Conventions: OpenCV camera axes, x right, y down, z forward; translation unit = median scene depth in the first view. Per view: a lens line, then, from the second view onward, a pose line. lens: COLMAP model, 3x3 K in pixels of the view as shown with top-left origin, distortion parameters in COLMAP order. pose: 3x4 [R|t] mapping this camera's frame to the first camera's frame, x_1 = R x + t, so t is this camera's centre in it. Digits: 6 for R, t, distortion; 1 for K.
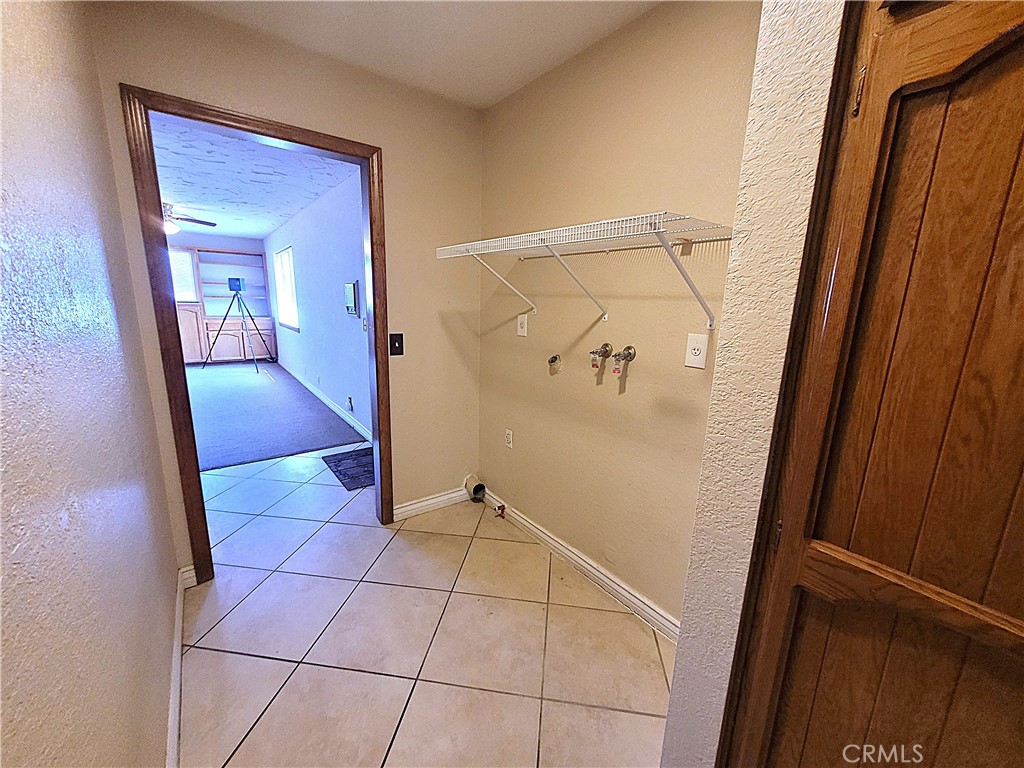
lens RADIAL K [[403.5, 0, 506.4], [0, 403.5, 382.4], [0, 0, 1]] dist [0.003352, -0.000575]
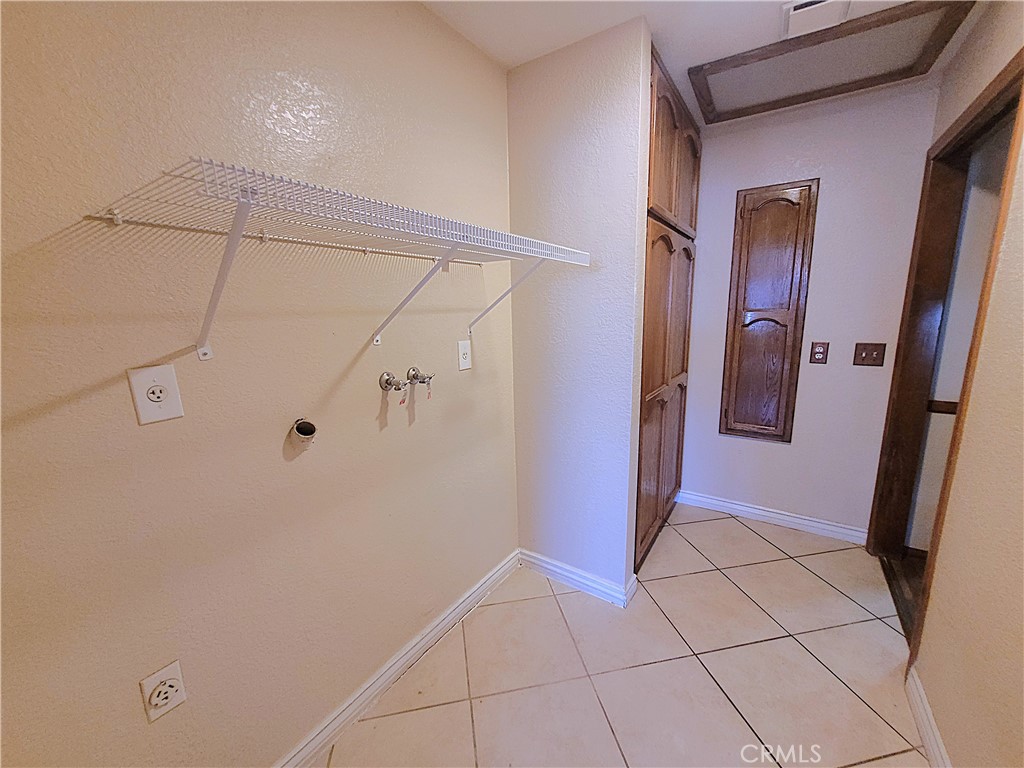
lens RADIAL K [[403.5, 0, 510.4], [0, 403.5, 390.0], [0, 0, 1]] dist [0.003352, -0.000575]
pose [[-0.325167, -0.198594, 0.924568, -0.560986], [0.214636, 0.936684, 0.276683, -0.231582], [-0.920977, 0.288414, -0.261954, 1.007098]]
